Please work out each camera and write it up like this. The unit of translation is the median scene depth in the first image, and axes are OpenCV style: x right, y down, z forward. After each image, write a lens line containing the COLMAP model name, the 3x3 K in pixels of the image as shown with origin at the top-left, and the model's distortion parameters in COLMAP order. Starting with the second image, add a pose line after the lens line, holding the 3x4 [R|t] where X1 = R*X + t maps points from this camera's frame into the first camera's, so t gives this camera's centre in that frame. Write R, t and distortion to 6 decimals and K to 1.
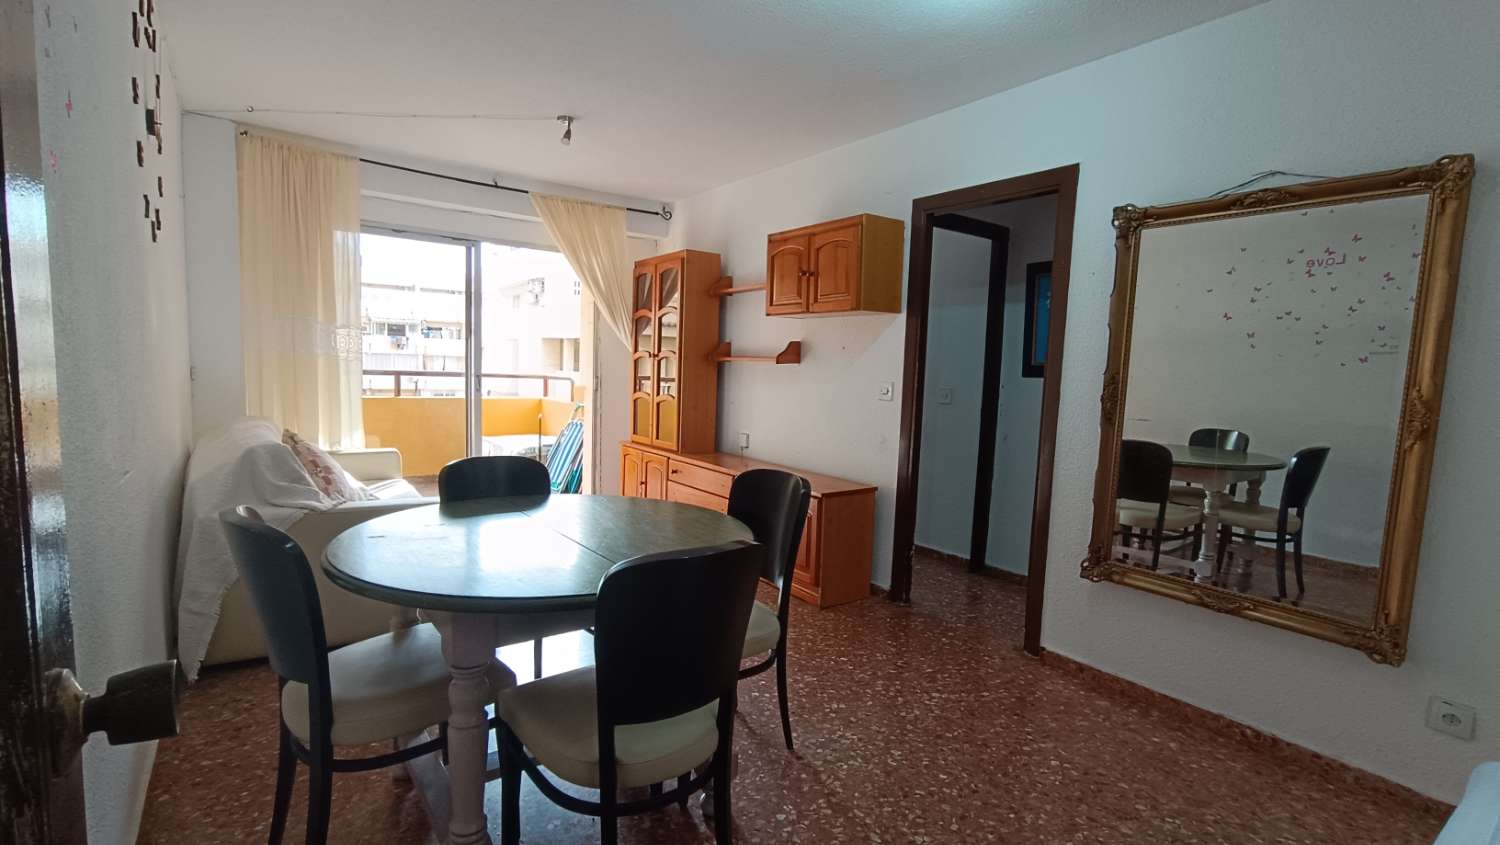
lens RADIAL K [[689.6, 0, 747.7], [0, 689.6, 421.9], [0, 0, 1]] dist [0.005739, 0.000872]
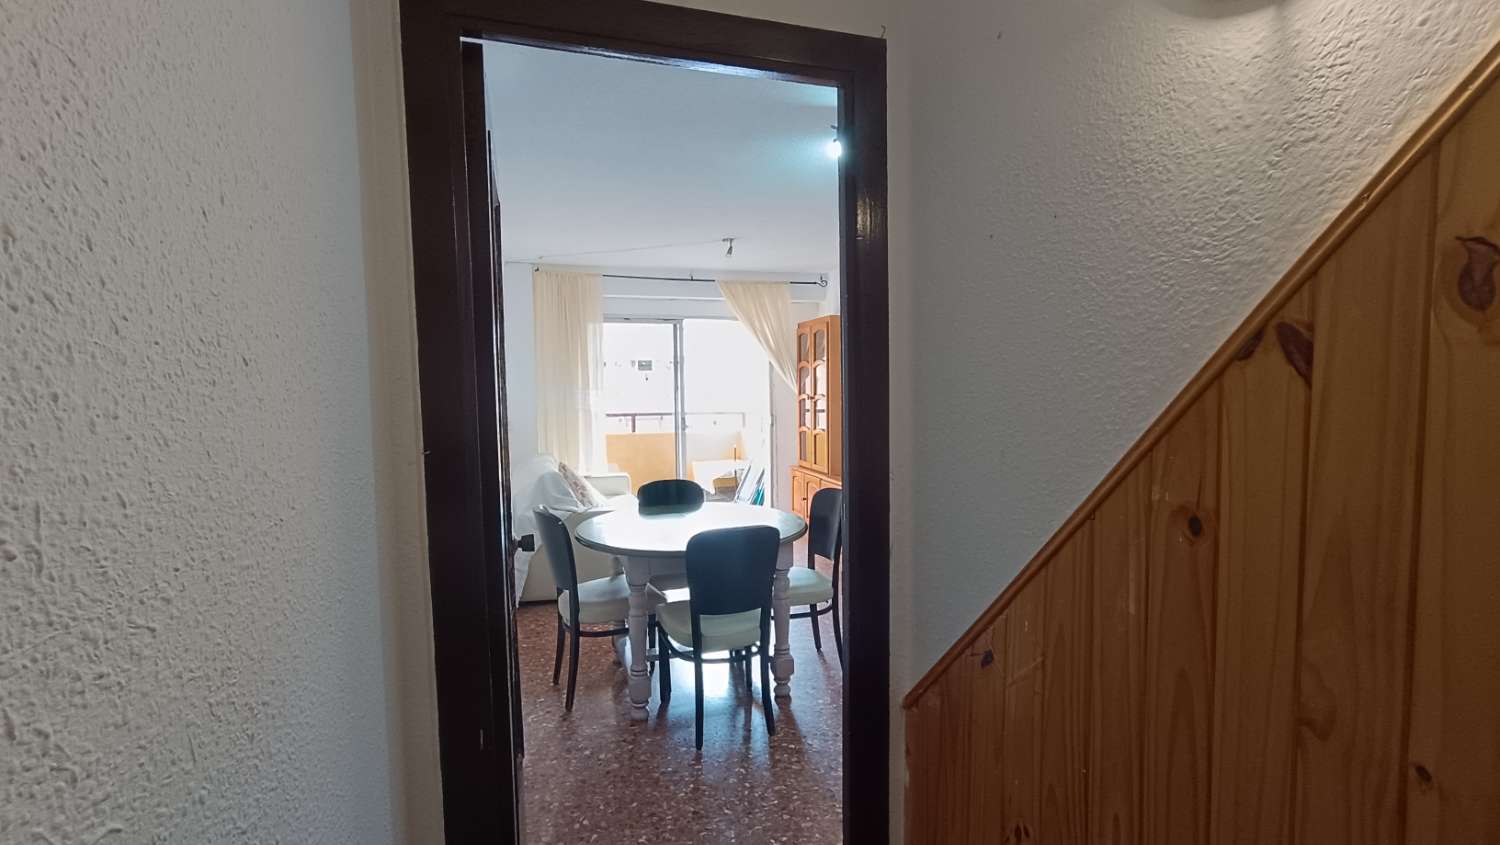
lens RADIAL K [[689.6, 0, 749.8], [0, 689.6, 419.2], [0, 0, 1]] dist [0.005739, 0.000872]
pose [[0.947500, -0.028083, -0.318520, 0.182555], [0.018182, 0.999256, -0.034015, -0.019002], [0.319238, 0.026438, 0.947306, -0.264410]]
